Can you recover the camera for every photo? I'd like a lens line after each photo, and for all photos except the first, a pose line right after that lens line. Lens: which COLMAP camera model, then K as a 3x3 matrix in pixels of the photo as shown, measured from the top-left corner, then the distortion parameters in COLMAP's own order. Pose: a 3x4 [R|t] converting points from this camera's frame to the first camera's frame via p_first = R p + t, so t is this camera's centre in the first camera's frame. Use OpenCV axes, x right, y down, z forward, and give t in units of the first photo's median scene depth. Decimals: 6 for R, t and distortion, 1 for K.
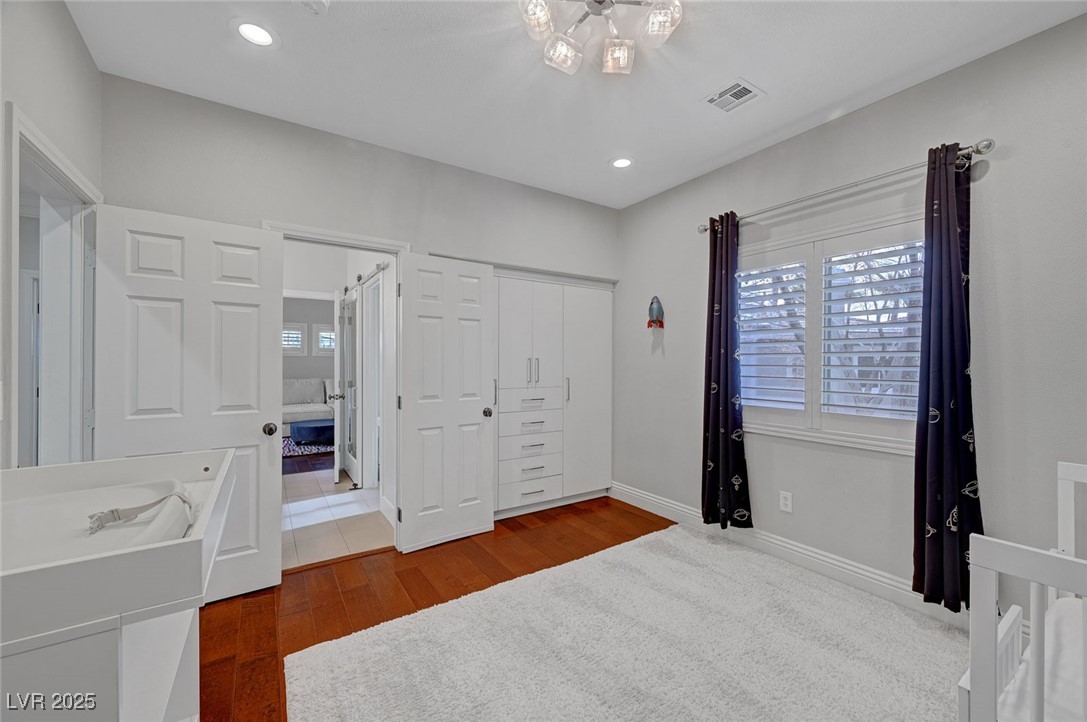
lens RADIAL K [[430.4, 0, 539.8], [0, 430.4, 361.3], [0, 0, 1]] dist [0.001806, -0.000719]
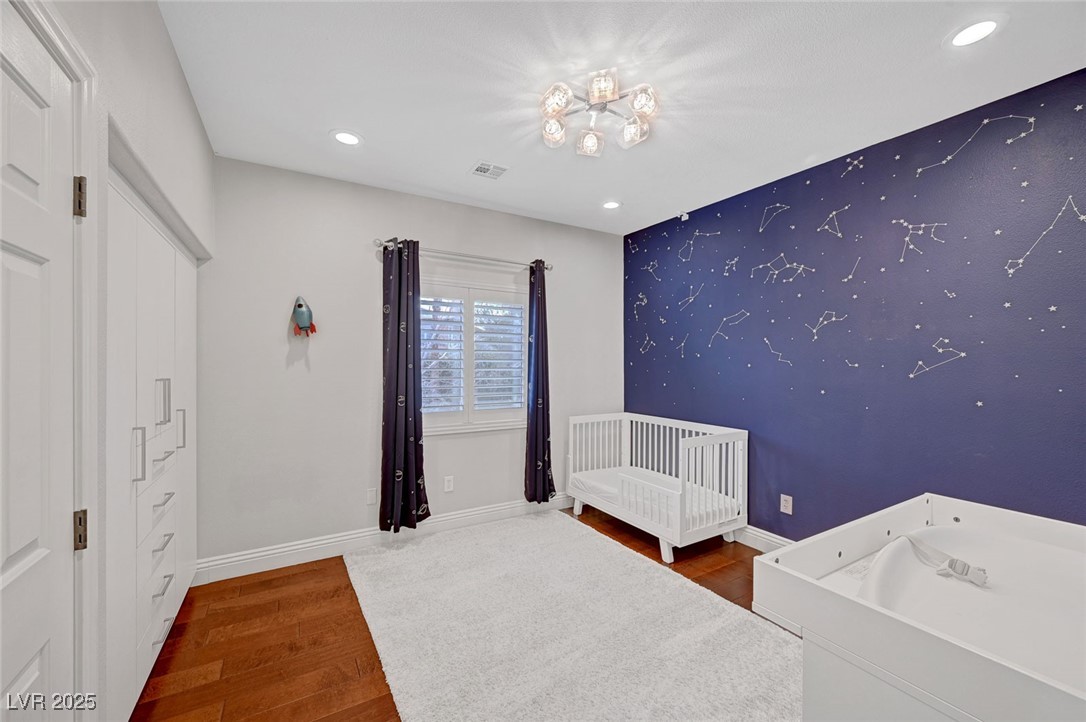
lens RADIAL K [[430.0, 0, 541.7], [0, 430.0, 360.5], [0, 0, 1]] dist [0.001806, -0.000719]
pose [[0.032588, 0.002464, 0.999466, -0.651428], [0.000116, 0.999997, -0.002469, -0.035240], [-0.999469, 0.000196, 0.032587, 0.633406]]
